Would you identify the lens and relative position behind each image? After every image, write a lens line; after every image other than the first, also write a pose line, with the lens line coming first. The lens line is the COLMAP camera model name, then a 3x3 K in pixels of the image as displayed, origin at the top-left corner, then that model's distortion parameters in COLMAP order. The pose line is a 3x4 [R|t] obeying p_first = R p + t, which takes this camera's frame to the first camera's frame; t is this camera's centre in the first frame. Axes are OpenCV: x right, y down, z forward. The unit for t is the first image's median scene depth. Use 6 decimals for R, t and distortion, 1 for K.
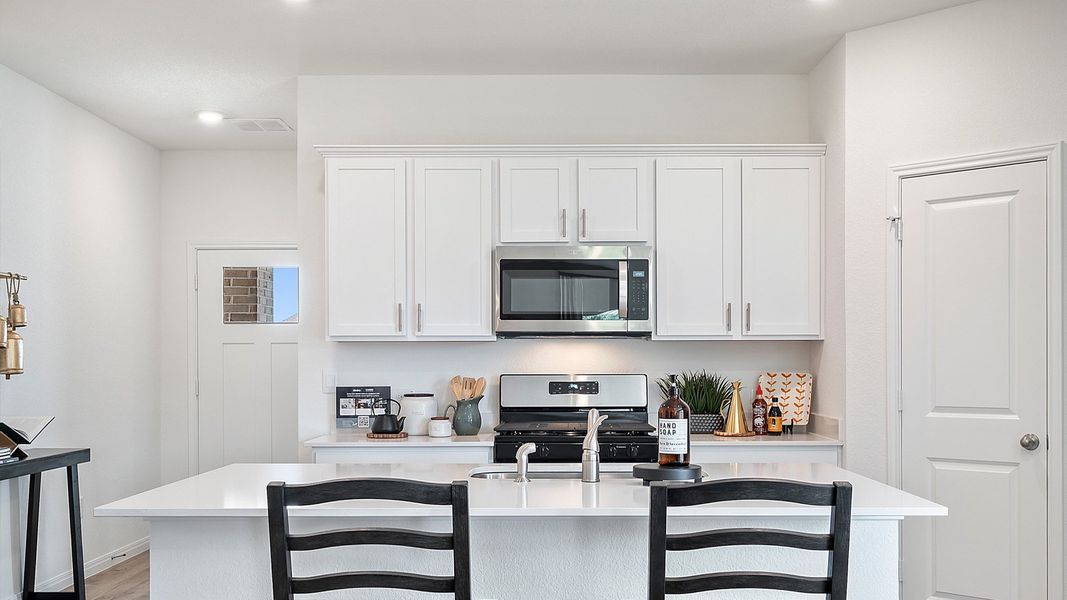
lens RADIAL K [[1050.7, 0, 556.5], [0, 1050.7, 370.5], [0, 0, 1]] dist [0.006130, 0.000000]
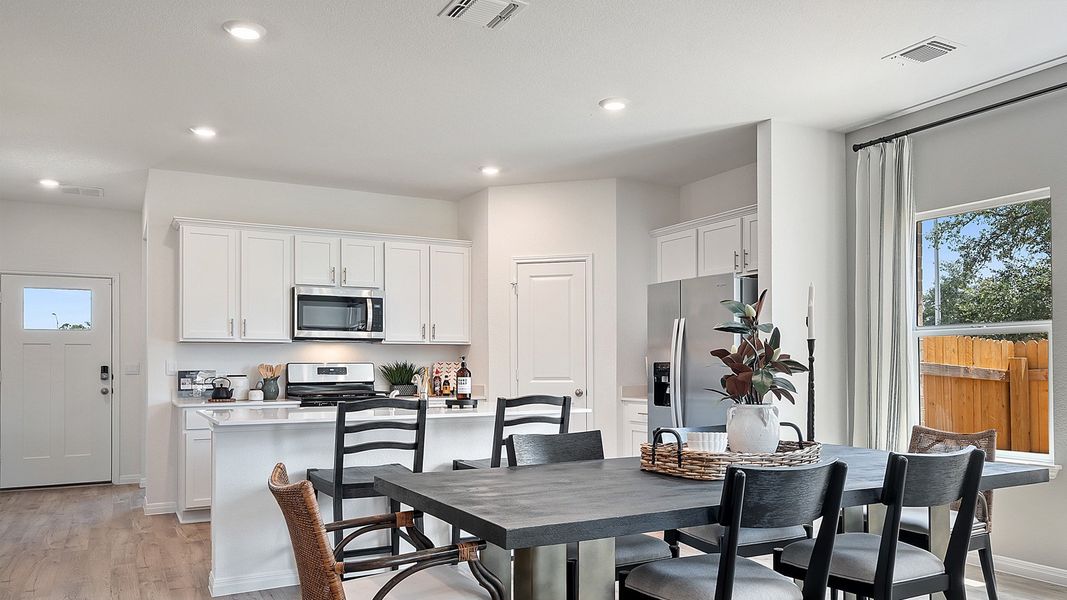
lens RADIAL K [[757.5, 0, 525.6], [0, 757.5, 357.3], [0, 0, 1]] dist [0.019502, -0.002085]
pose [[0.883382, 0.005102, 0.468626, -0.296475], [0.005072, 0.999778, -0.020446, 0.022152], [-0.468626, 0.020439, 0.883160, -0.247121]]
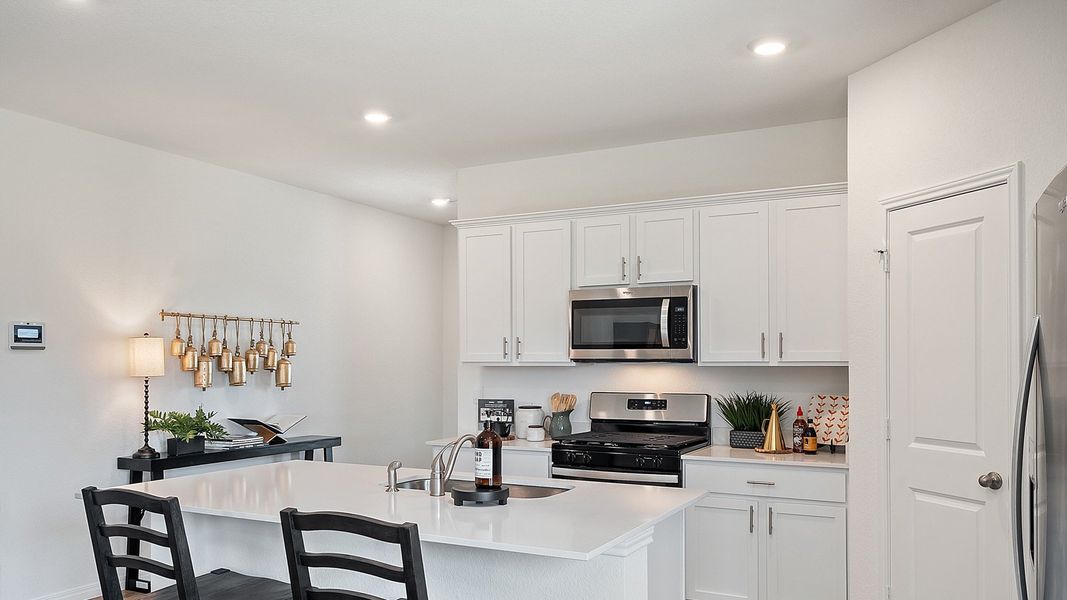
lens RADIAL K [[809.2, 0, 537.4], [0, 809.2, 358.9], [0, 0, 1]] dist [0.011490, -0.017063]
pose [[0.886141, -0.000526, -0.463415, 0.347682], [-0.004409, 0.999945, -0.009567, -0.027118], [0.463394, 0.010521, 0.886090, 0.131309]]
